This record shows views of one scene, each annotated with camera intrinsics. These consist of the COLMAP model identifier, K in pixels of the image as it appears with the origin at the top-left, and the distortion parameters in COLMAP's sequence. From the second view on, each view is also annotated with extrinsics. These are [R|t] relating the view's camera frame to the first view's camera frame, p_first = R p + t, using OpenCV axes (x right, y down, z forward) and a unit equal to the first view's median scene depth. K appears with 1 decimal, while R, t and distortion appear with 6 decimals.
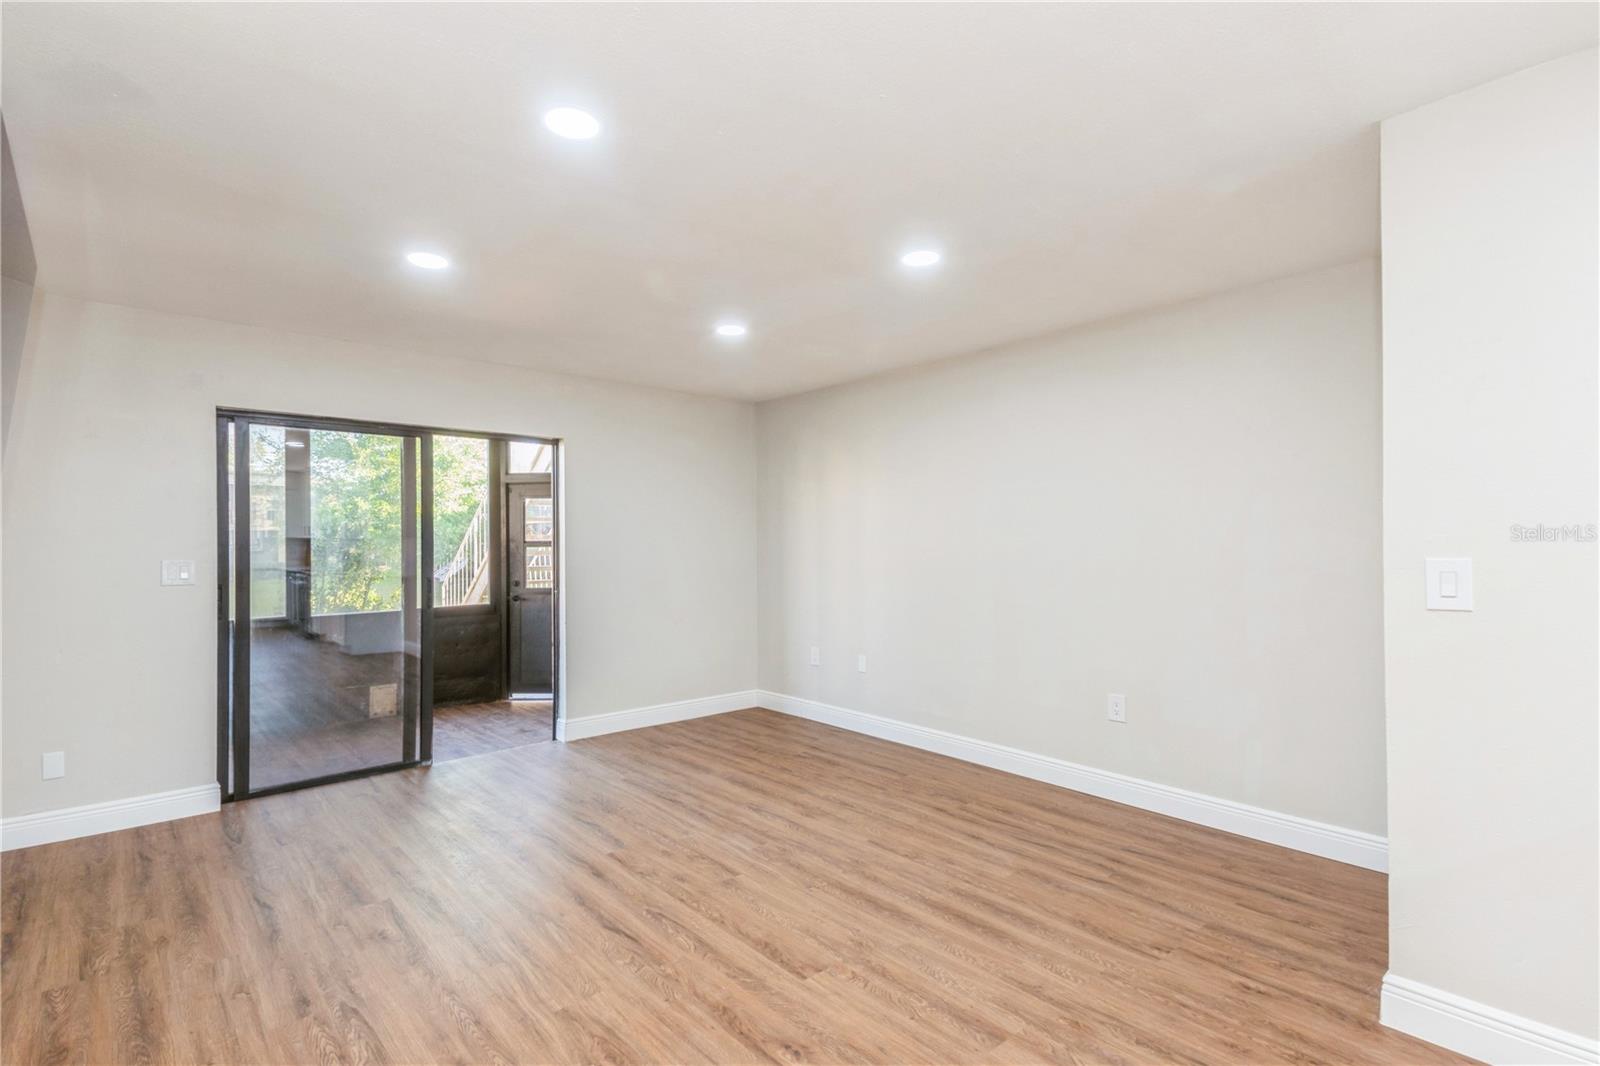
lens RADIAL K [[755.5, 0, 788.6], [0, 755.5, 520.3], [0, 0, 1]] dist [0.042066, -0.000713]
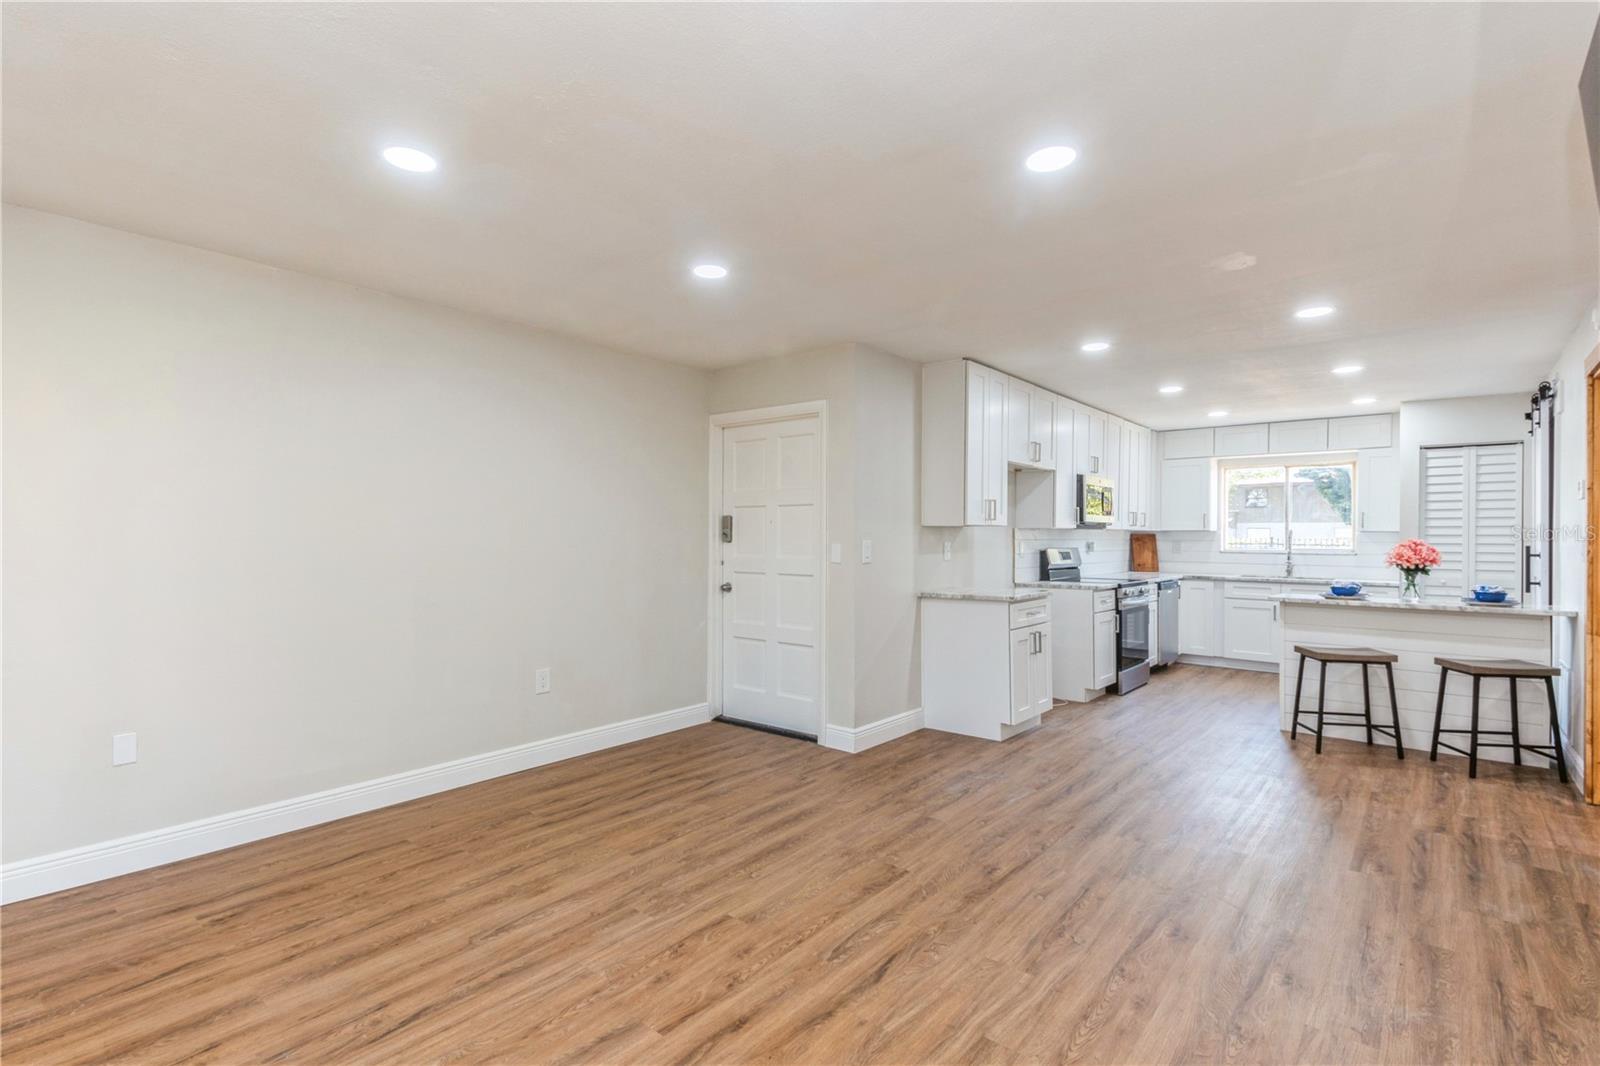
lens RADIAL K [[747.0, 0, 778.4], [0, 747.0, 531.1], [0, 0, 1]] dist [0.080982, -0.039555]
pose [[-0.142810, 0.010687, 0.989692, -0.844747], [-0.033330, 0.999323, -0.015601, 0.040621], [-0.989189, -0.035214, -0.142357, 0.988795]]
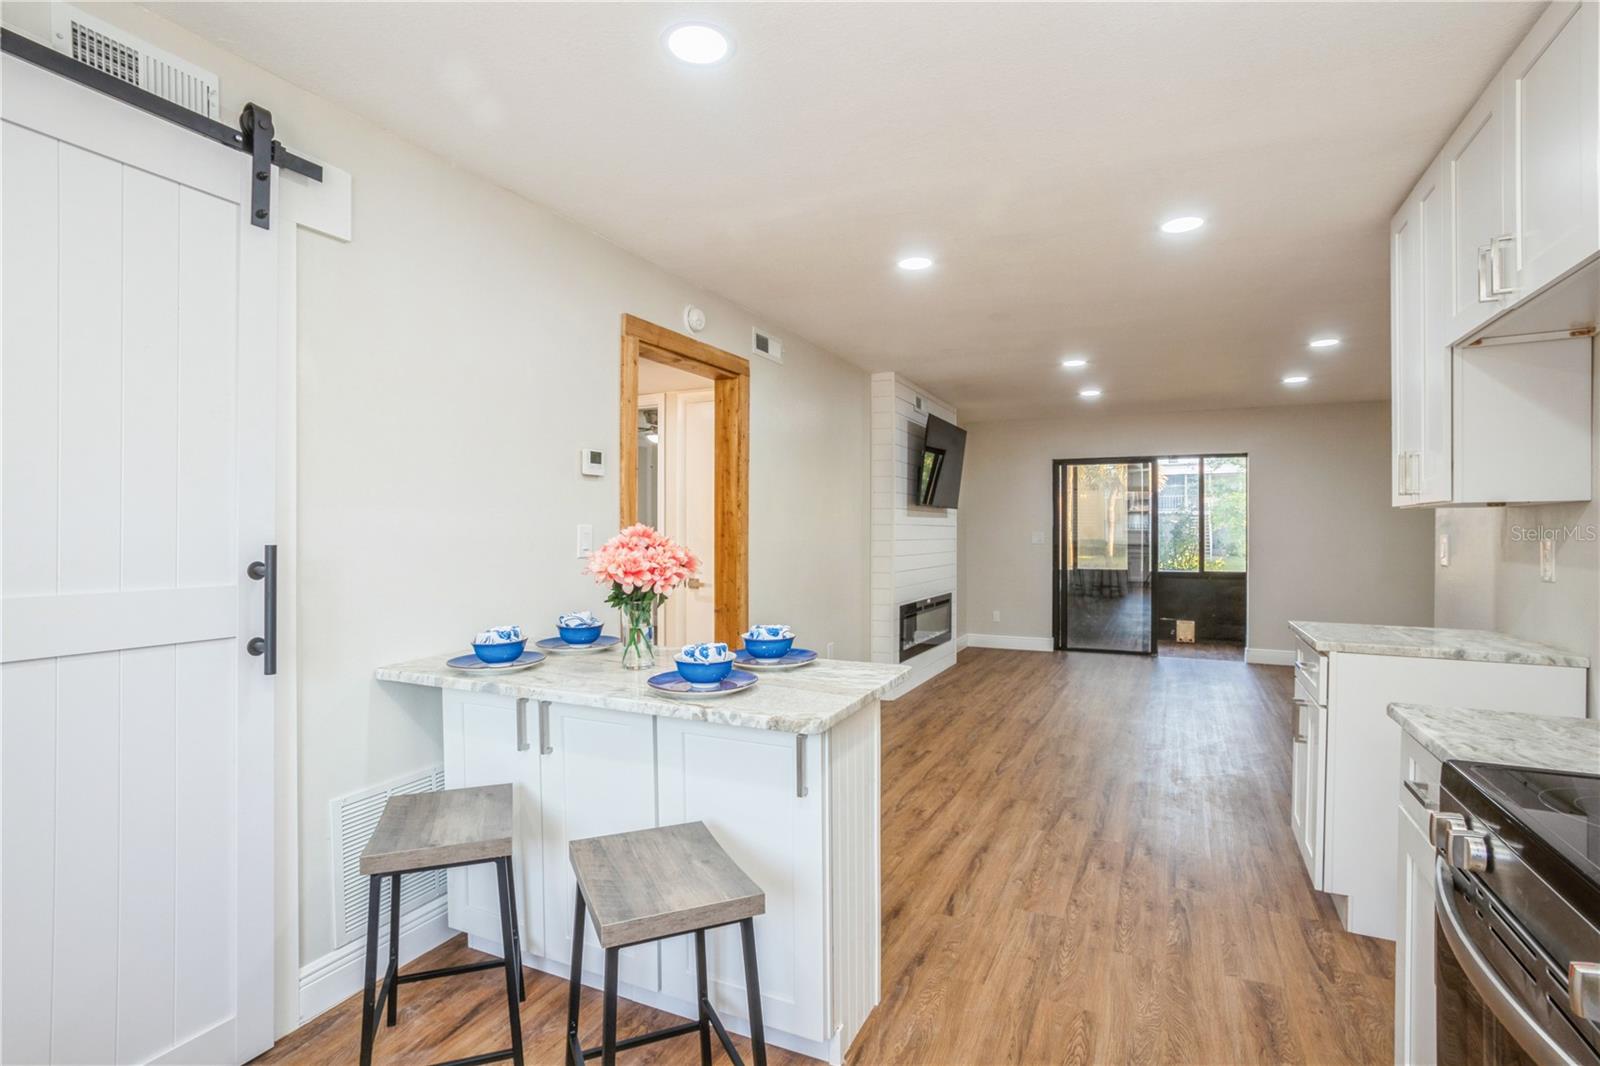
lens RADIAL K [[801.8, 0, 803.8], [0, 801.8, 533.4], [0, 0, 1]] dist [-0.001613, -0.000260]
pose [[0.407153, 0.009970, -0.913305, 1.132444], [0.024623, 0.999457, 0.021887, -0.013581], [0.913028, -0.031400, 0.406687, -0.567606]]
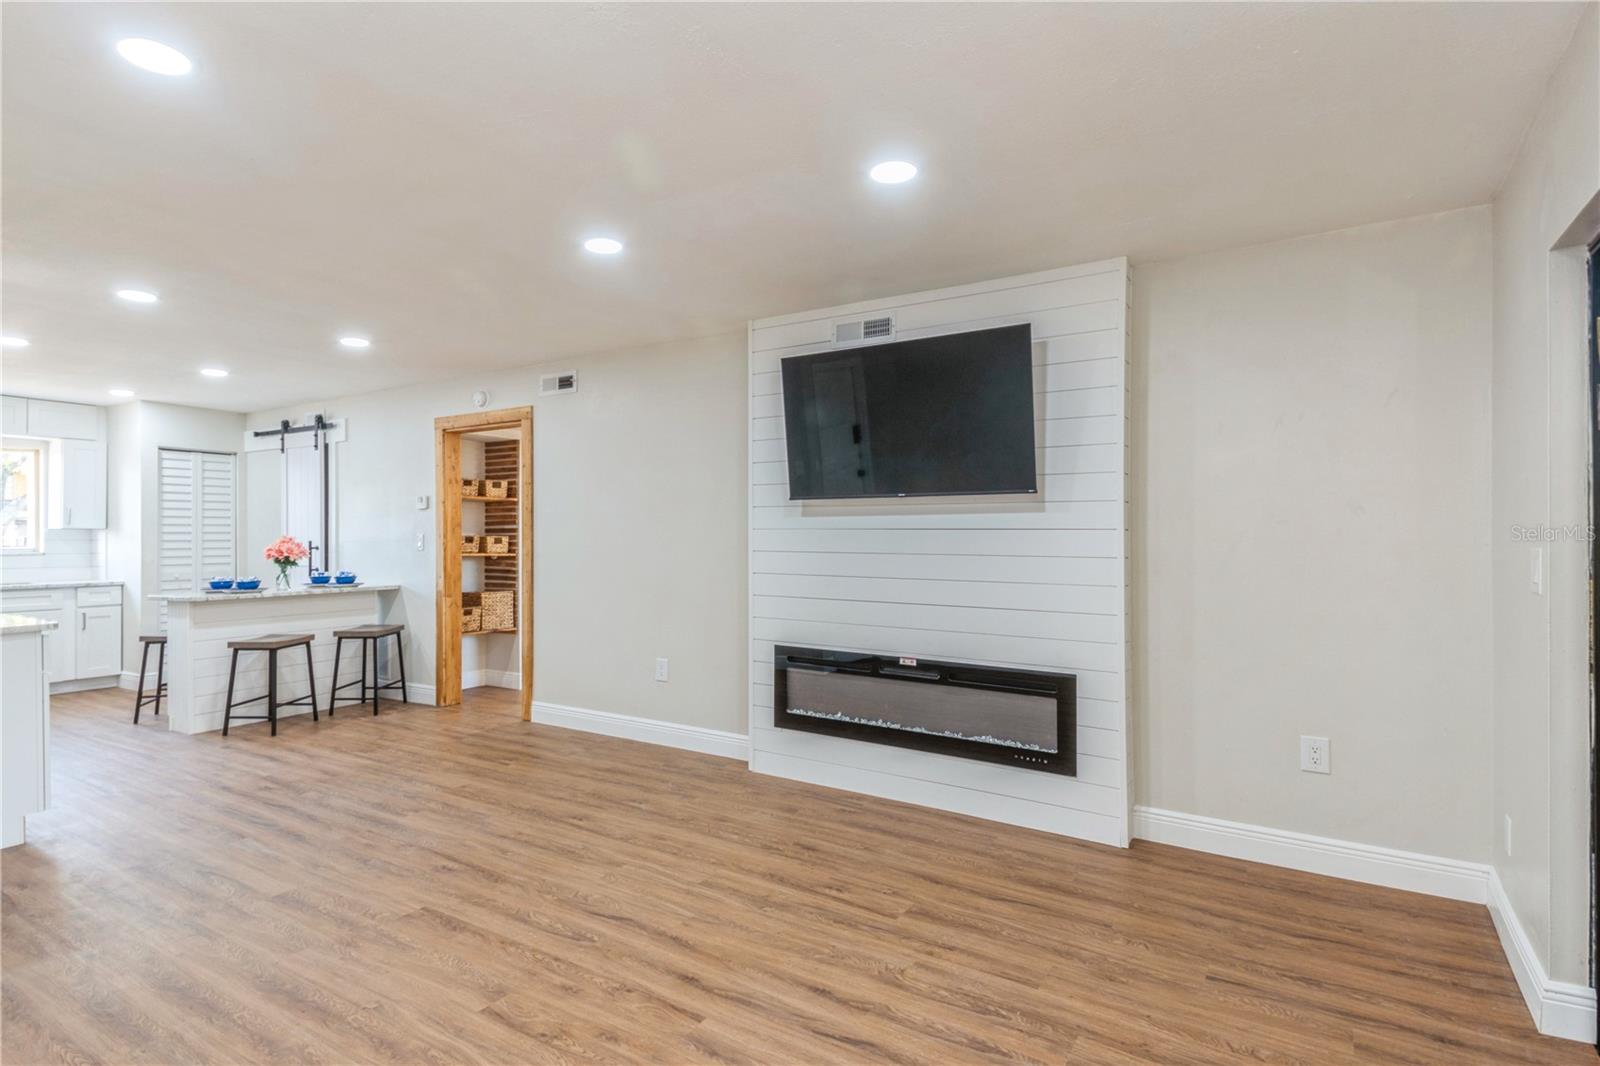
lens RADIAL K [[815.9, 0, 780.5], [0, 815.9, 530.3], [0, 0, 1]] dist [0.080781, -0.045051]
pose [[-0.962689, 0.006972, -0.270521, -0.111964], [0.016167, 0.999364, -0.031773, 0.056592], [0.270127, -0.034961, -0.962190, 1.657465]]
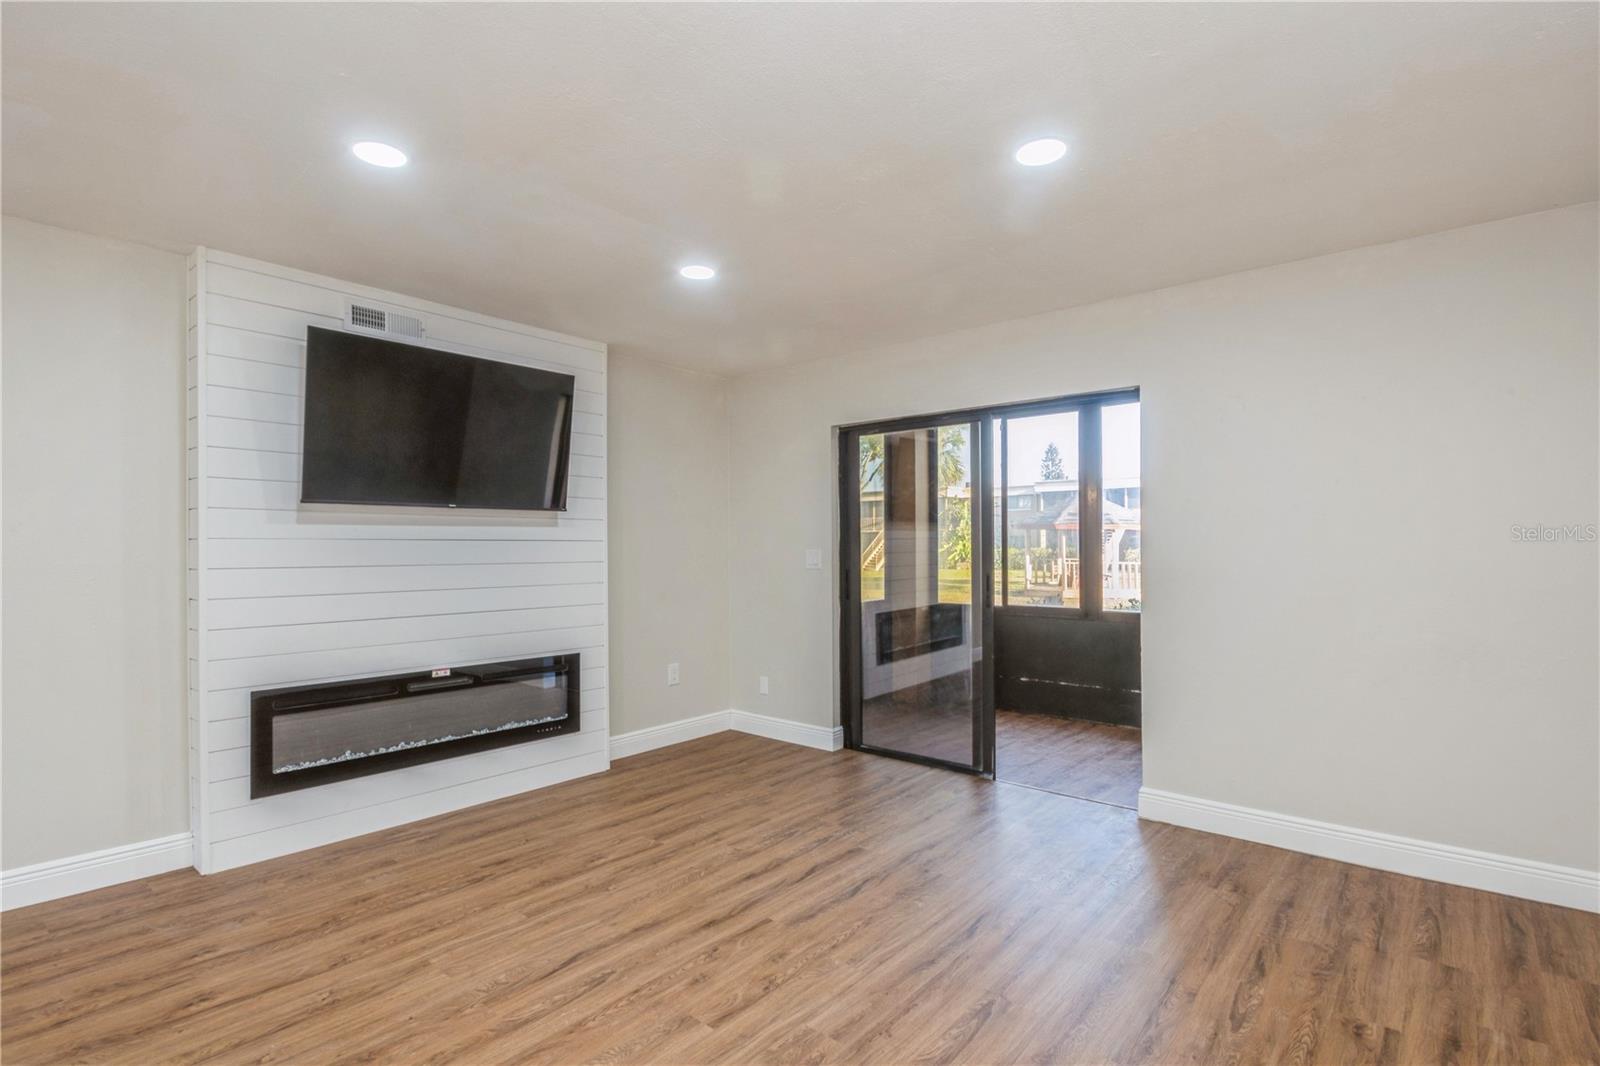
lens RADIAL K [[777.2, 0, 792.4], [0, 777.2, 533.9], [0, 0, 1]] dist [-0.006009, -0.000807]
pose [[0.144295, -0.006201, -0.989515, 0.570923], [0.033481, 0.999438, -0.001381, 0.030739], [0.988968, -0.032930, 0.144422, 0.900615]]
